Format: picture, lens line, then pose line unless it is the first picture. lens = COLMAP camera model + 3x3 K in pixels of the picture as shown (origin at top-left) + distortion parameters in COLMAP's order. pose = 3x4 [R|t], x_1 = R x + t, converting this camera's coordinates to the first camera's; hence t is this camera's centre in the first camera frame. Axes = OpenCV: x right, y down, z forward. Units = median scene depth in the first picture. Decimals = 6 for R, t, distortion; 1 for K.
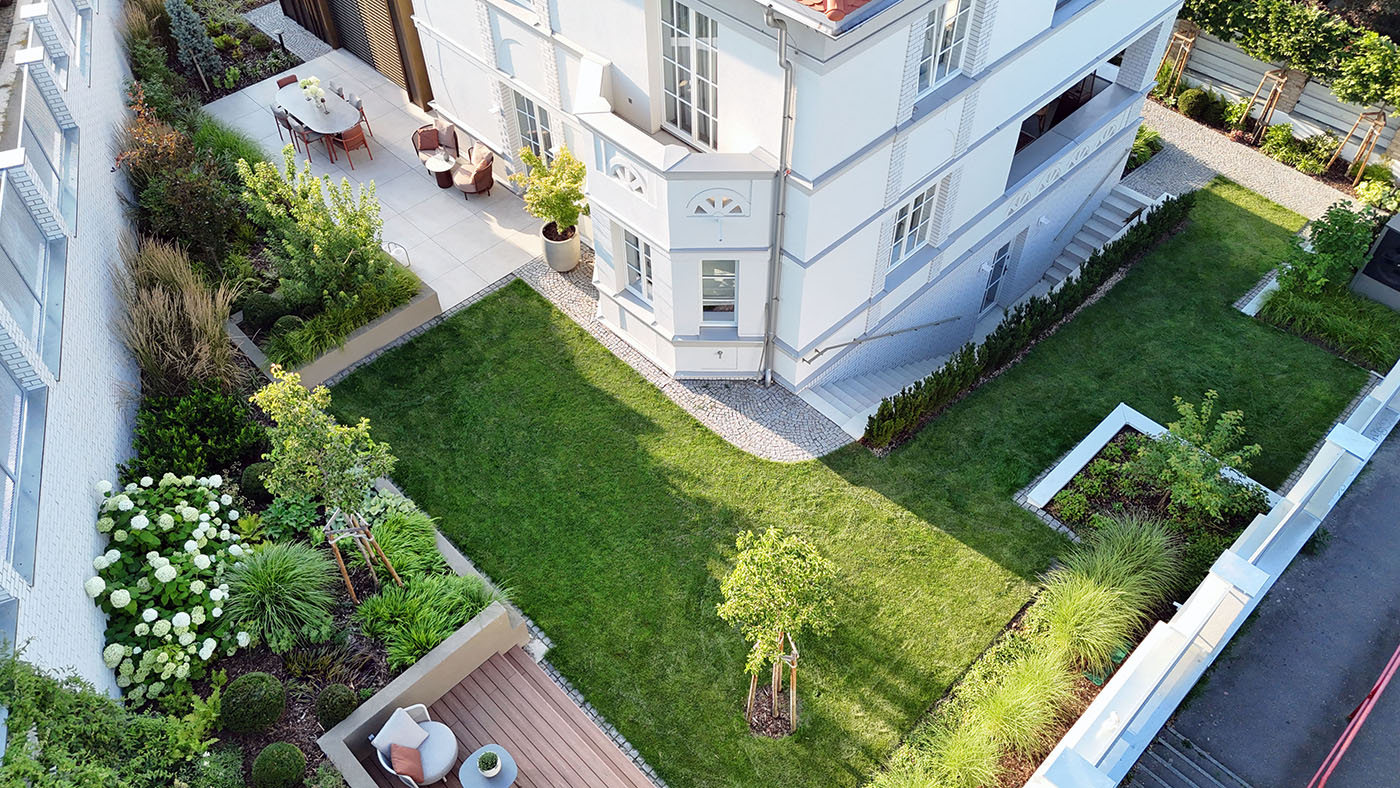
lens RADIAL K [[1037.1, 0, 705.6], [0, 1037.1, 392.1], [0, 0, 1]] dist [0.063251, -0.062780]
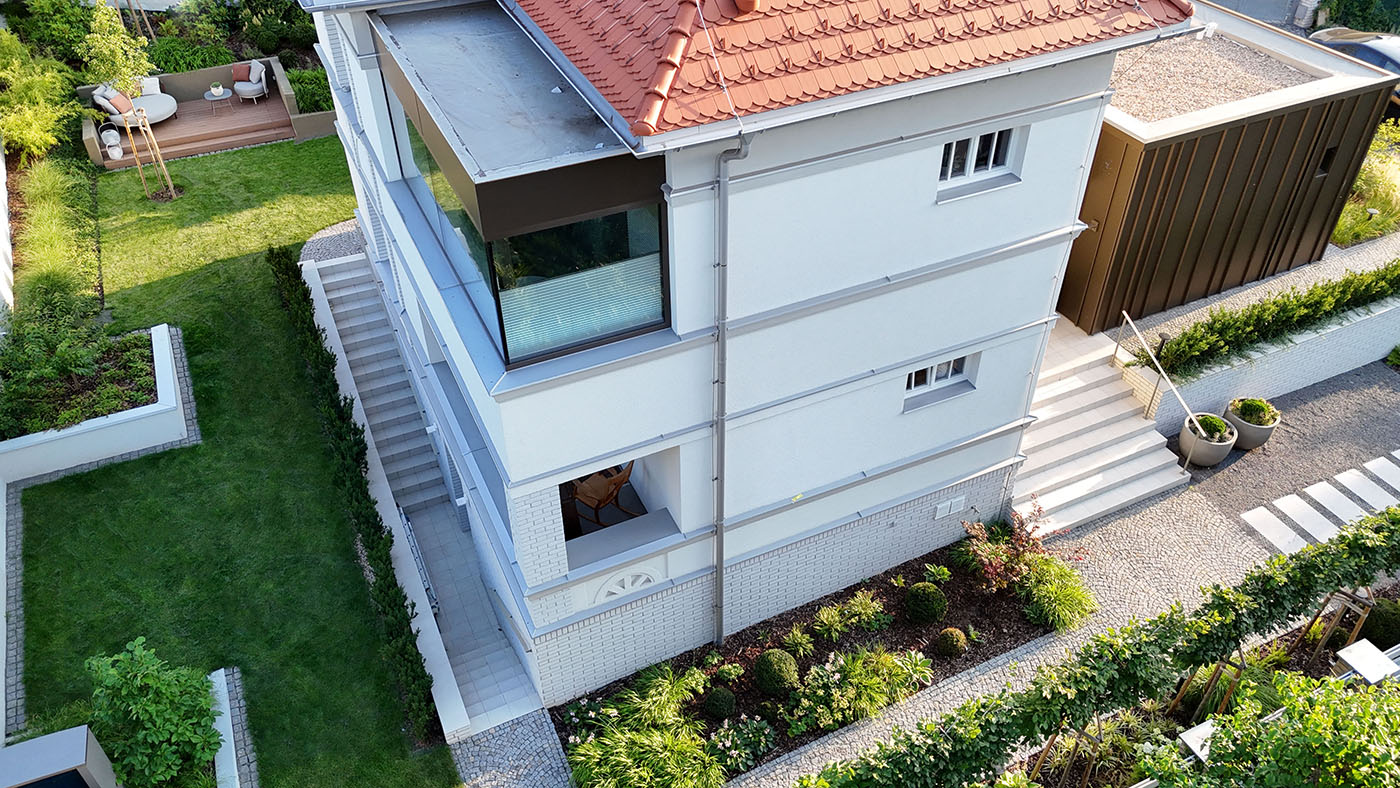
lens RADIAL K [[1042.1, 0, 707.0], [0, 1042.1, 392.8], [0, 0, 1]] dist [0.065576, -0.073640]
pose [[-0.328330, 0.596899, -0.732059, 0.930257], [-0.702297, 0.364008, 0.611782, -0.945953], [0.631648, 0.714989, 0.299685, 0.961481]]
